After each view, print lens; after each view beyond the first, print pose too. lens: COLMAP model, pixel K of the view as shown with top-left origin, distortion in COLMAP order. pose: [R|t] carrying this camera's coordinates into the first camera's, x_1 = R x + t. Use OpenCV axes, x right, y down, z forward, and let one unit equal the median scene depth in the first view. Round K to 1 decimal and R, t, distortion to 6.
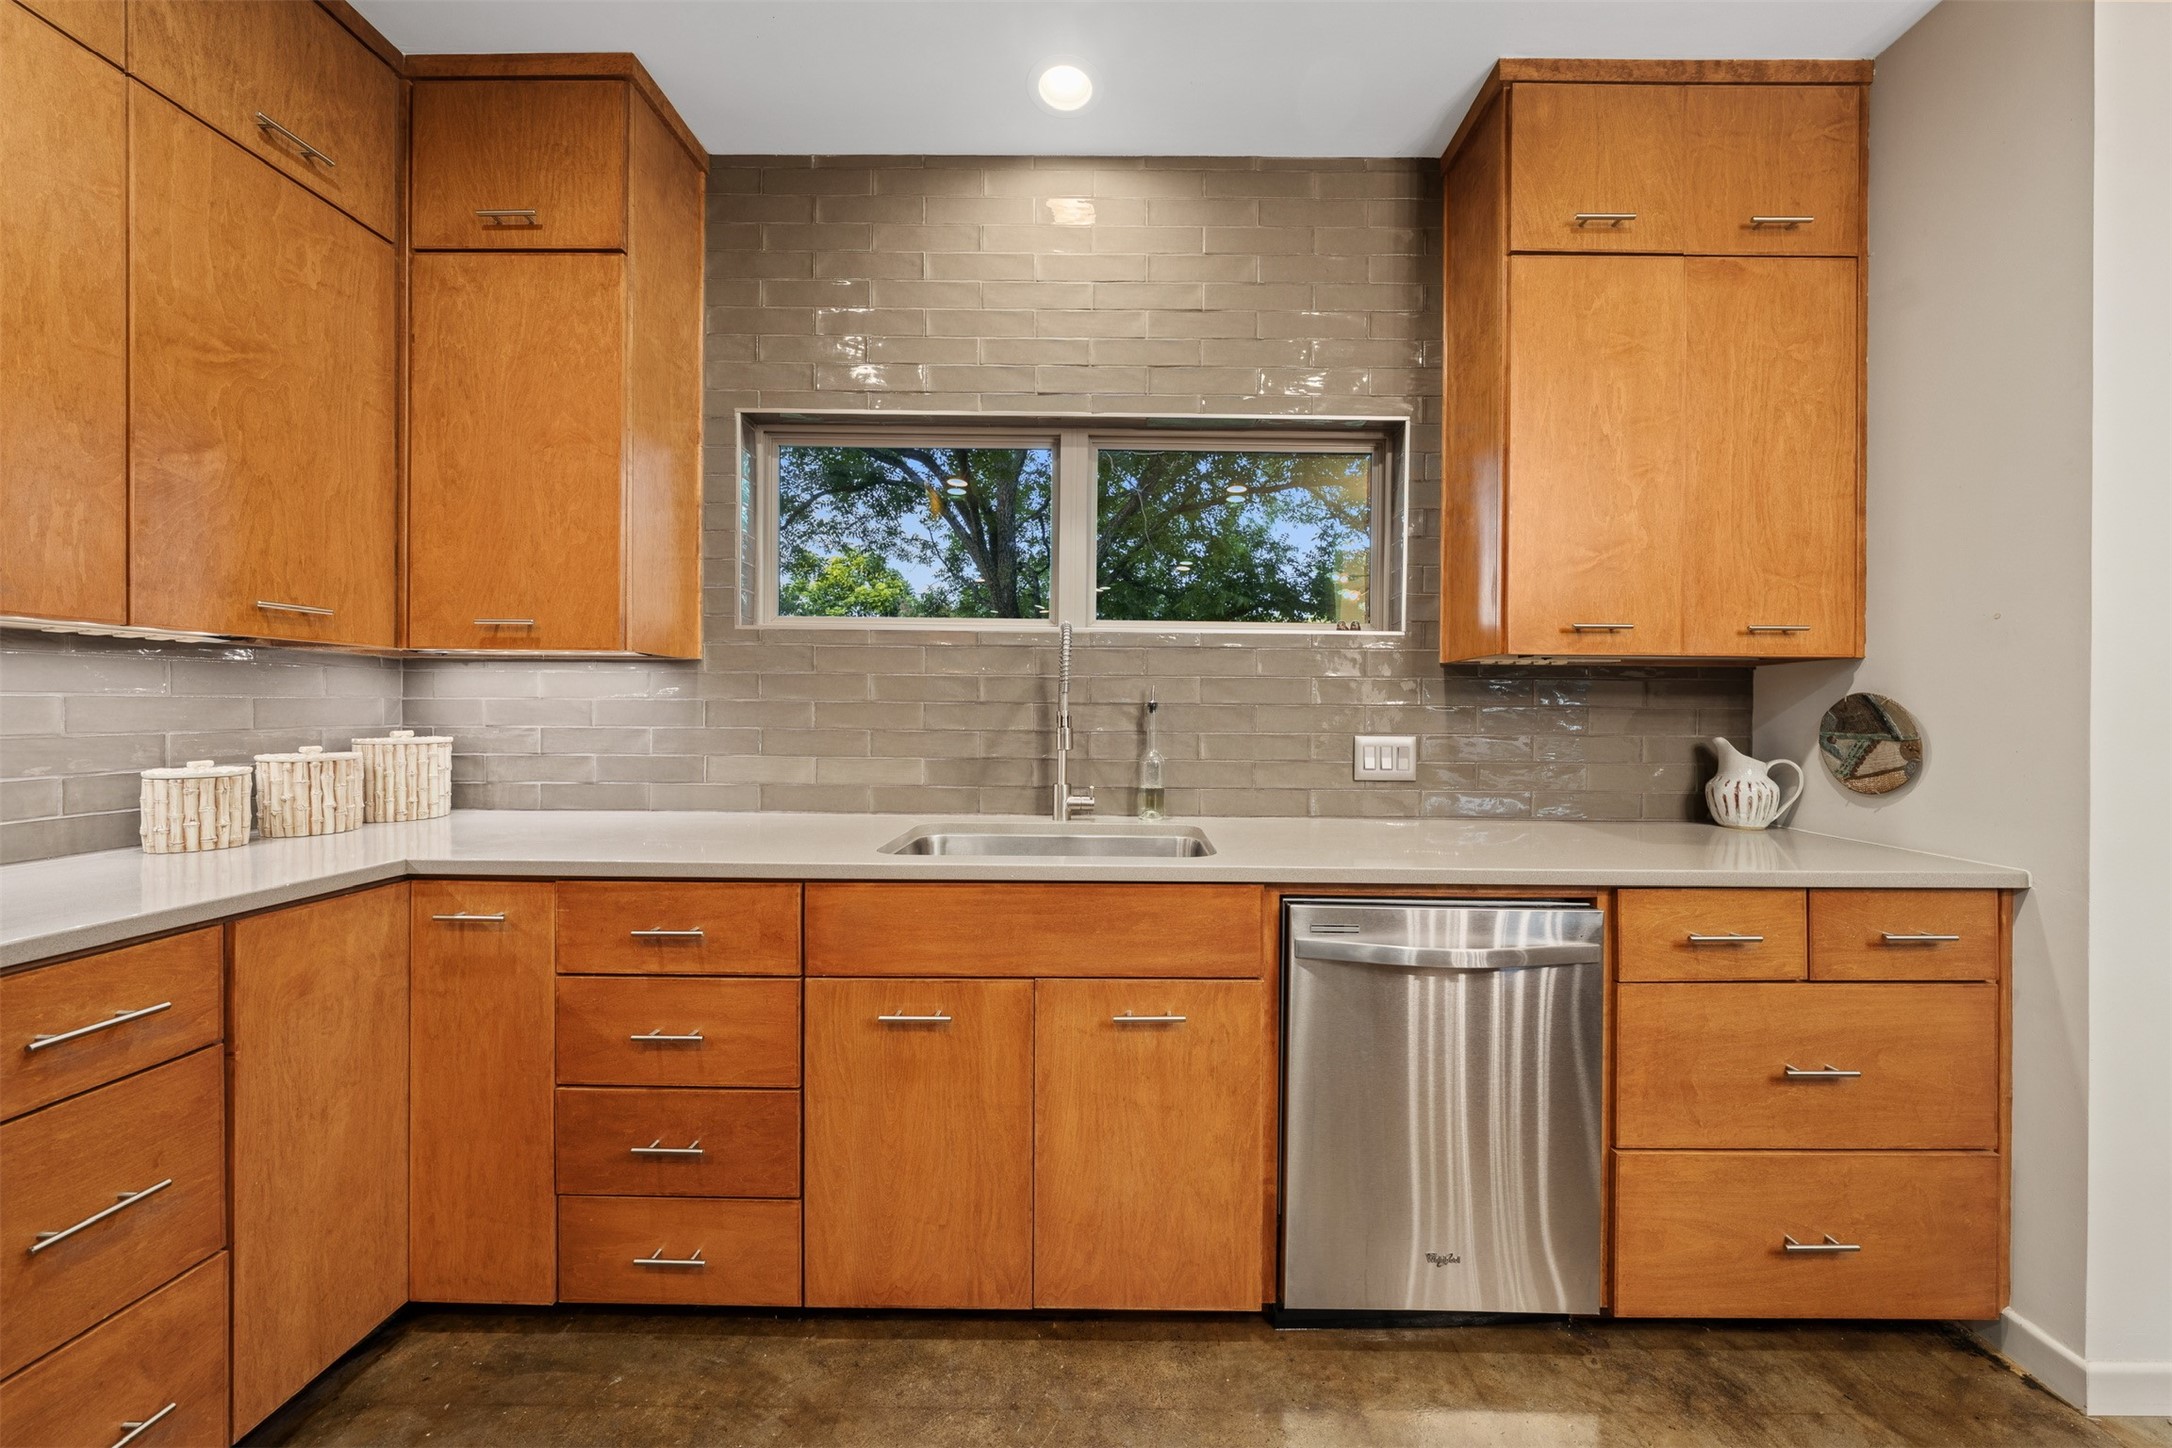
lens RADIAL K [[730.5, 0, 1088.0], [0, 730.5, 730.7], [0, 0, 1]] dist [-0.000719, -0.000067]
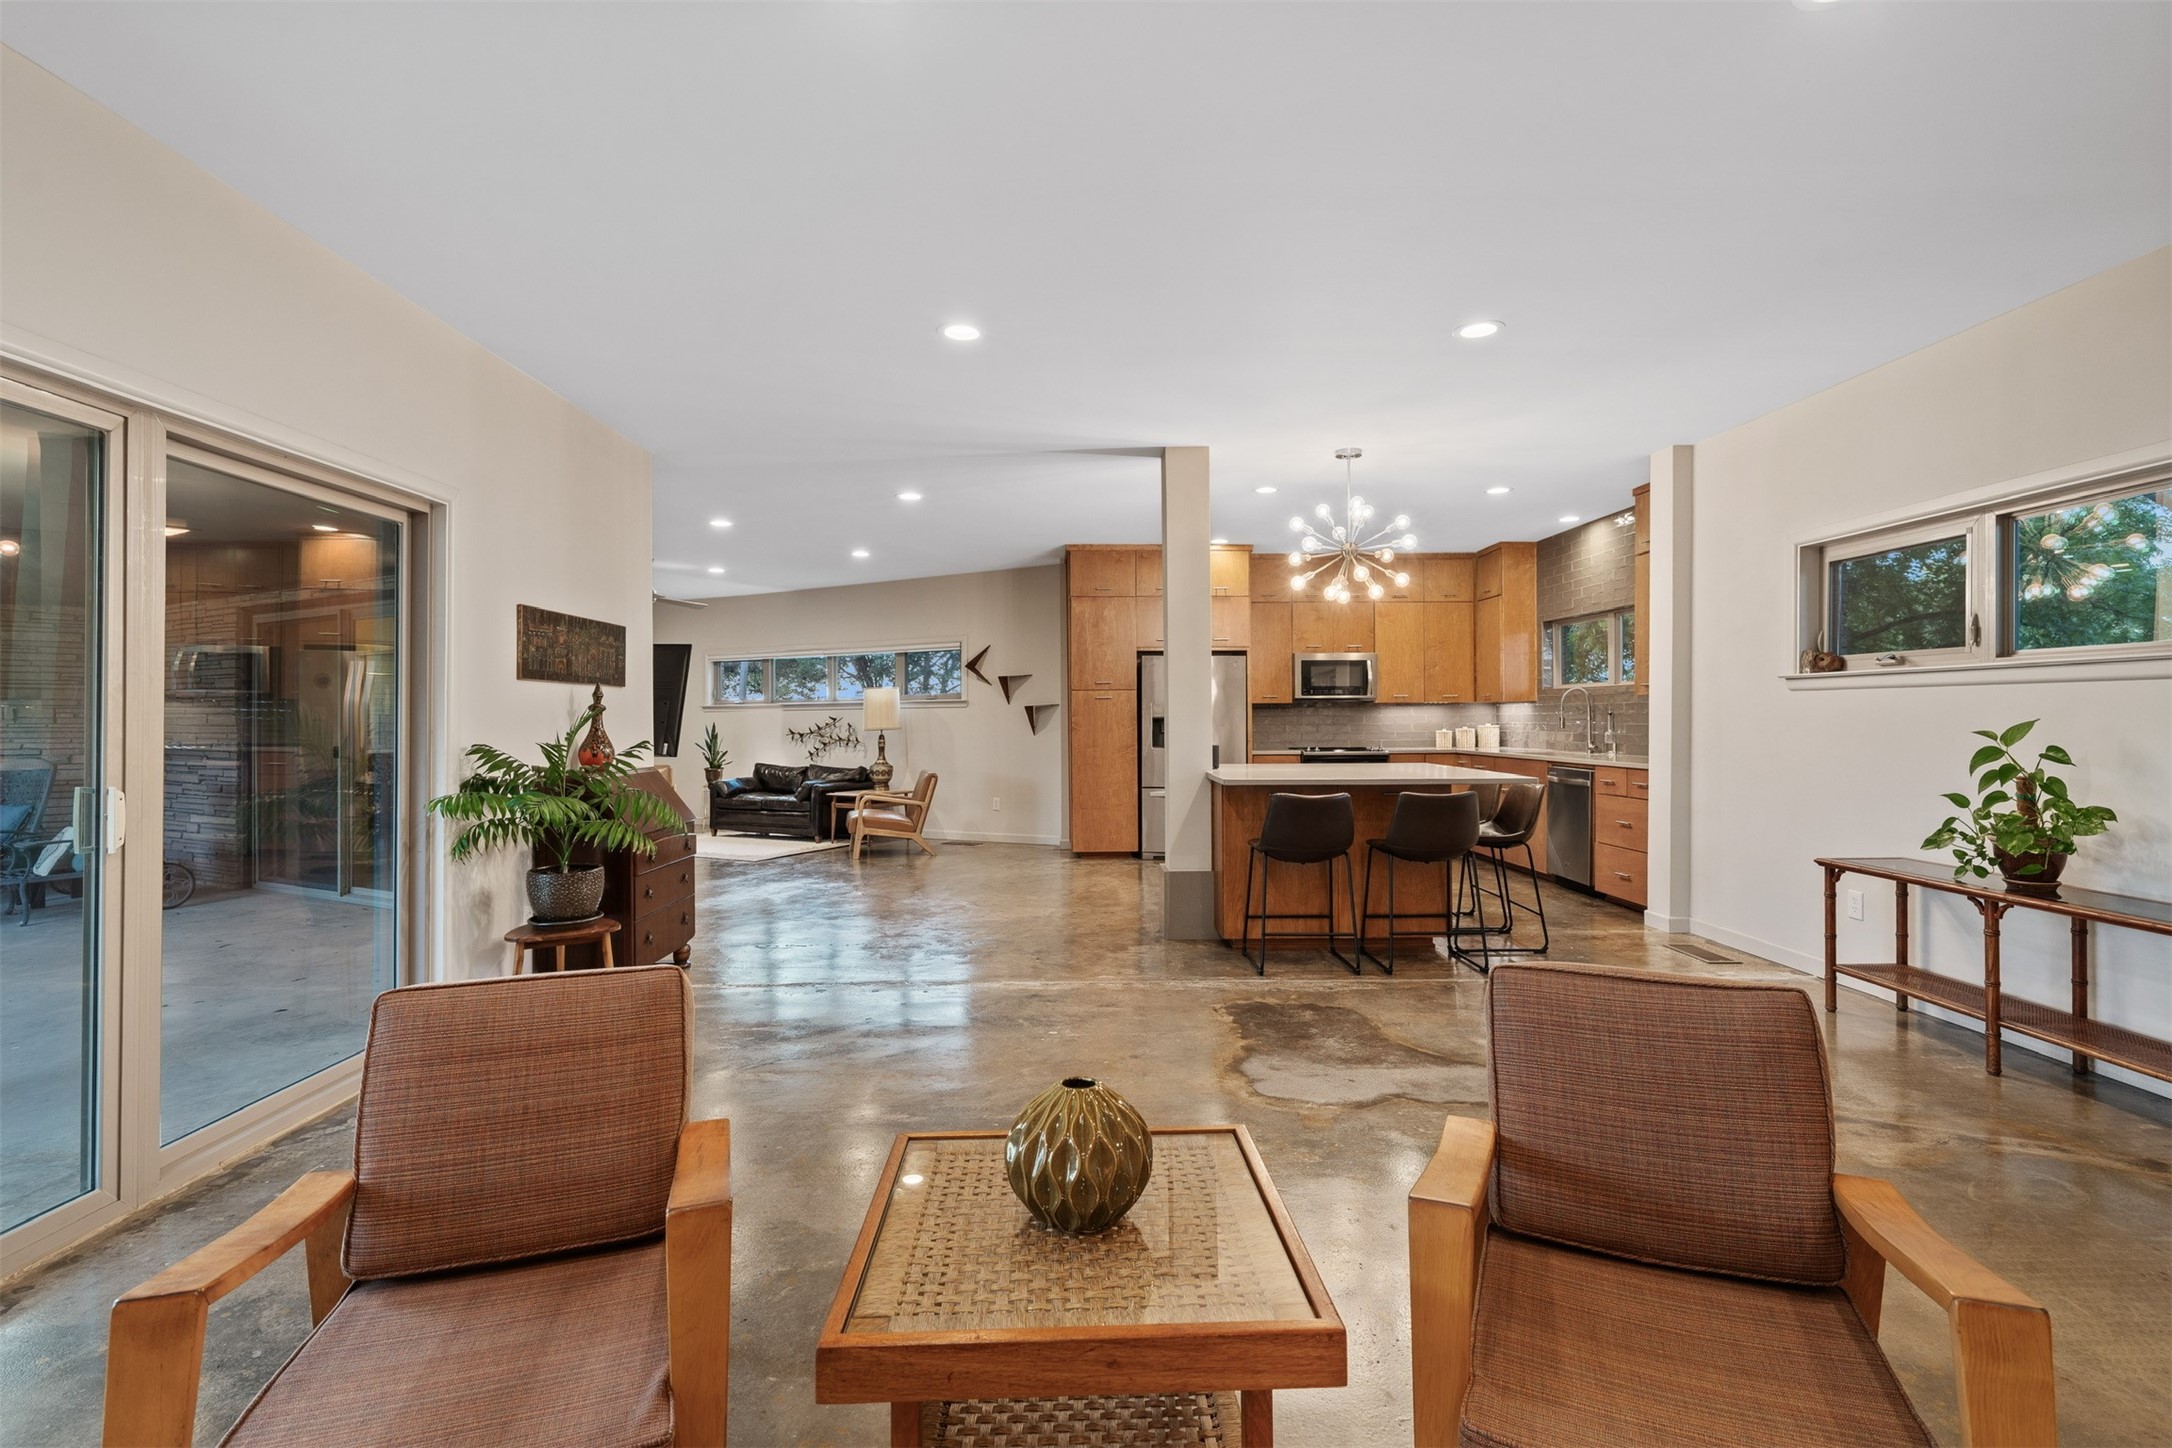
lens RADIAL K [[991.6, 0, 1086.0], [0, 991.6, 724.0], [0, 0, 1]] dist [-0.000107, -0.000008]
pose [[0.043035, -0.001452, -0.999073, 4.511635], [-0.008616, 0.999961, -0.001824, 0.033546], [0.999036, 0.008687, 0.043020, -1.386624]]
